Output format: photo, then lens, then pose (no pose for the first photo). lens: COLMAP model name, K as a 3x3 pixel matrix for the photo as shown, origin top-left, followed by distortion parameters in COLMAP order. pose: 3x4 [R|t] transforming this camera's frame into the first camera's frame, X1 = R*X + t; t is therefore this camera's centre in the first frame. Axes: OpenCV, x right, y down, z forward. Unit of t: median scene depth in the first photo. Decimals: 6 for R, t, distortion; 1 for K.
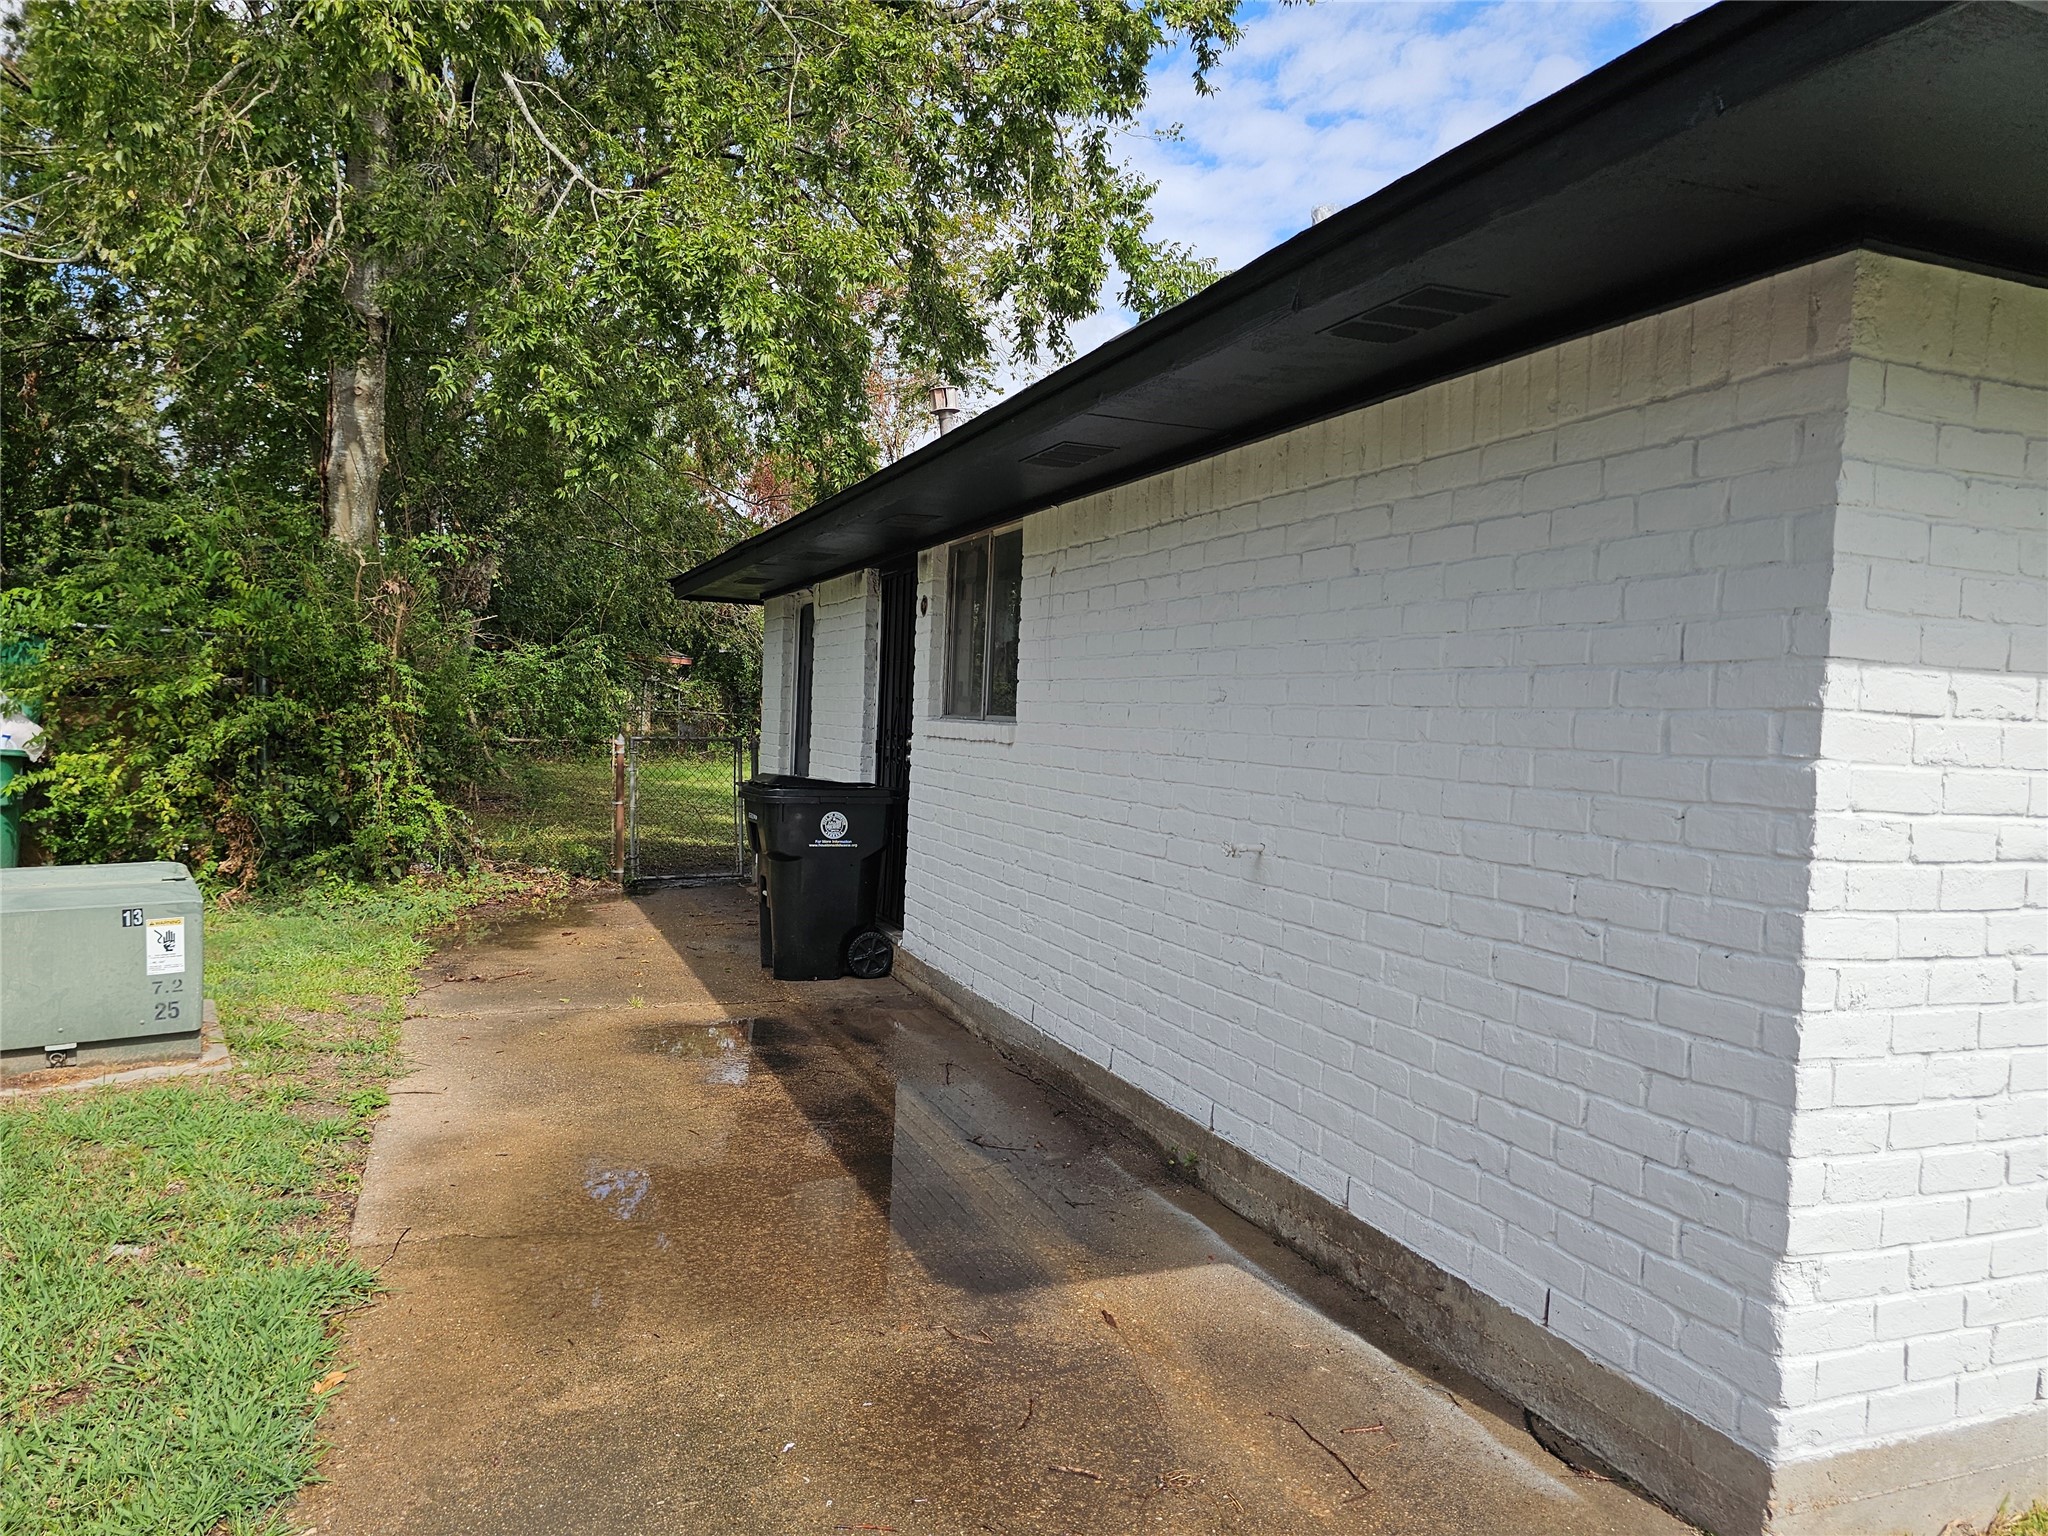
lens RADIAL K [[1382.4, 0, 1024.0], [0, 1382.4, 765.0], [0, 0, 1]] dist [0.041411, -0.009331]
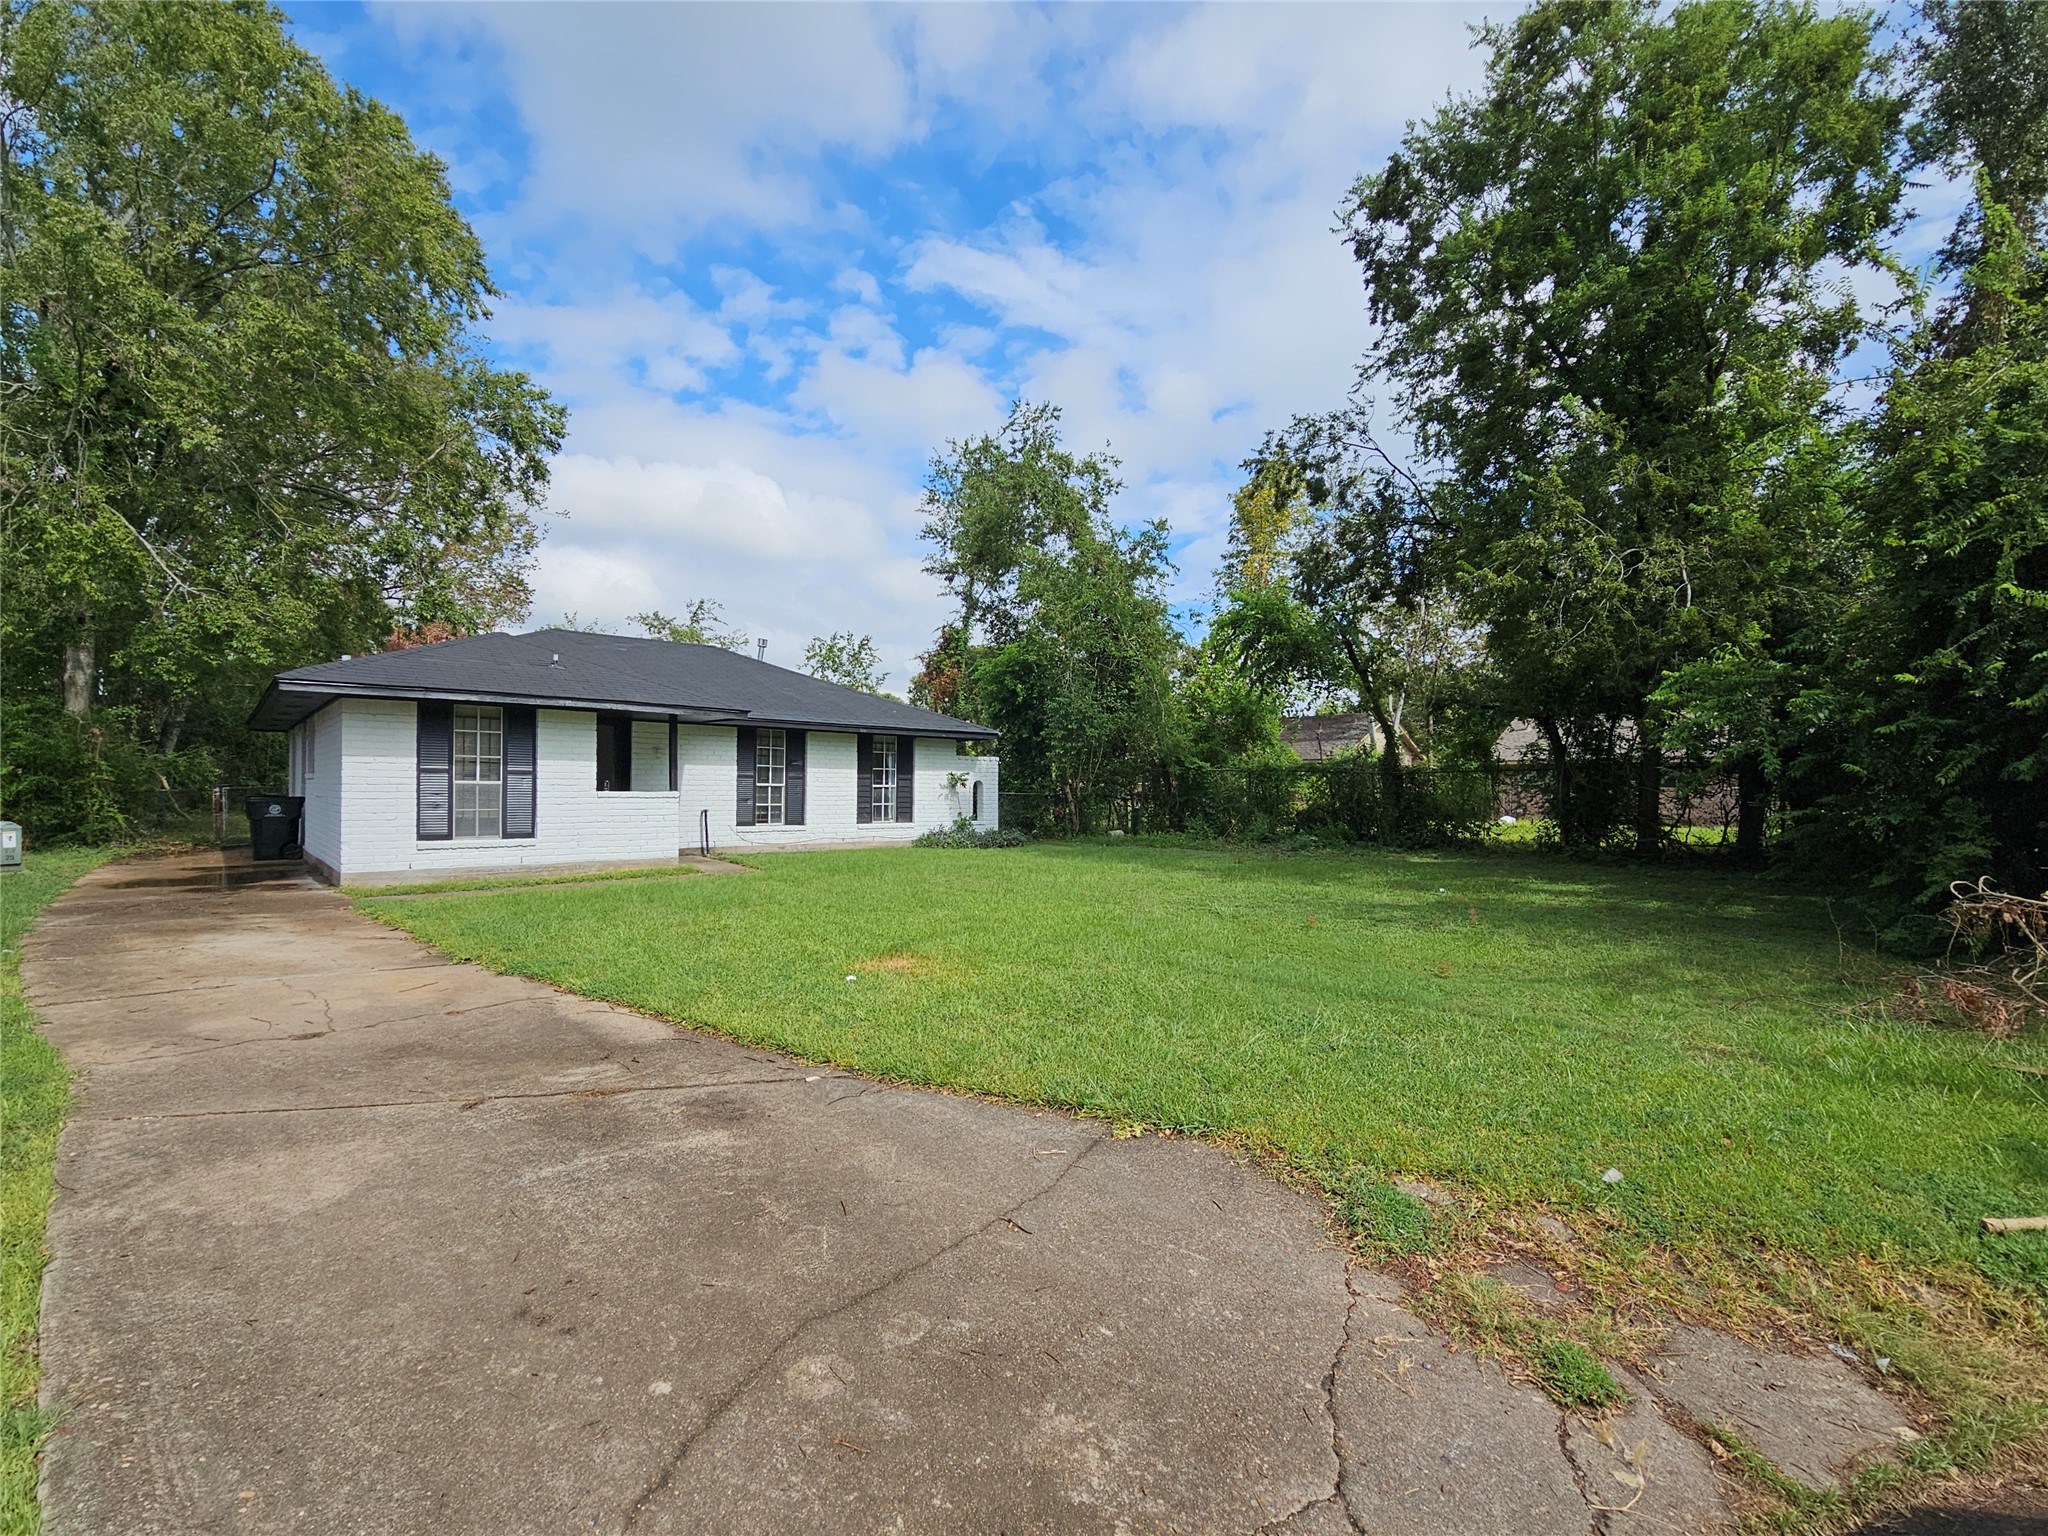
lens RADIAL K [[890.5, 0, 1022.5], [0, 890.5, 776.6], [0, 0, 1]] dist [-0.003567, -0.000616]
pose [[0.936781, -0.025389, 0.348995, 0.572021], [0.035833, 0.999081, -0.023501, 0.055610], [-0.348078, 0.034520, 0.936830, -1.118631]]
